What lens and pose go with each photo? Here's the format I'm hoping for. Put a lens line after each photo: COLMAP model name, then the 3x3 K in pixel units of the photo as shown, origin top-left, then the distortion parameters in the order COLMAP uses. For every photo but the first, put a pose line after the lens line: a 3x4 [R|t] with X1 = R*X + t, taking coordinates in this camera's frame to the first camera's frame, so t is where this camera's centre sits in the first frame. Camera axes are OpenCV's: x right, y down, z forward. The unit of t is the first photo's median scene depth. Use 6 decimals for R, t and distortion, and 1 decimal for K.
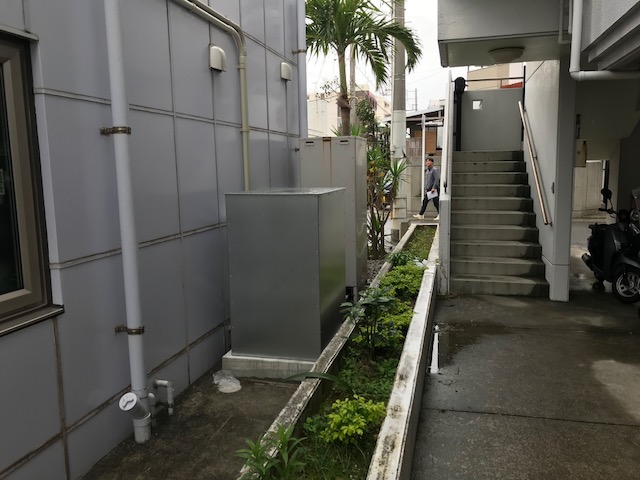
lens RADIAL K [[517.8, 0, 320.0], [0, 517.8, 240.0], [0, 0, 1]] dist [-0.000787, -0.001283]
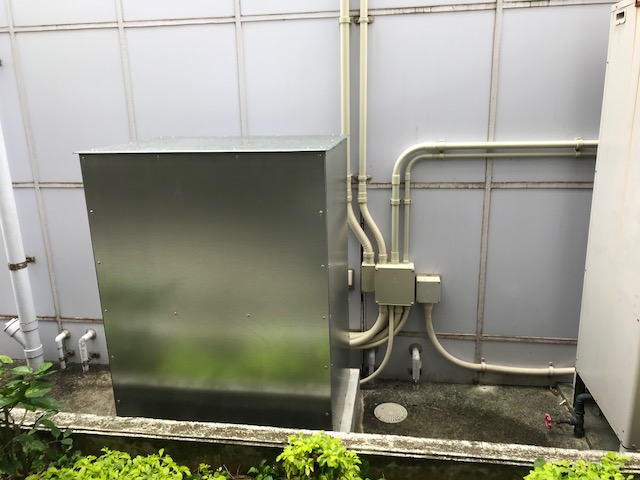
lens RADIAL K [[517.8, 0, 320.0], [0, 517.8, 240.0], [0, 0, 1]] dist [-0.000787, -0.001283]
pose [[0.092780, 0.286481, -0.953583, 0.576177], [-0.104464, 0.955229, 0.276811, -0.194621], [0.990191, 0.073933, 0.118553, 1.282636]]
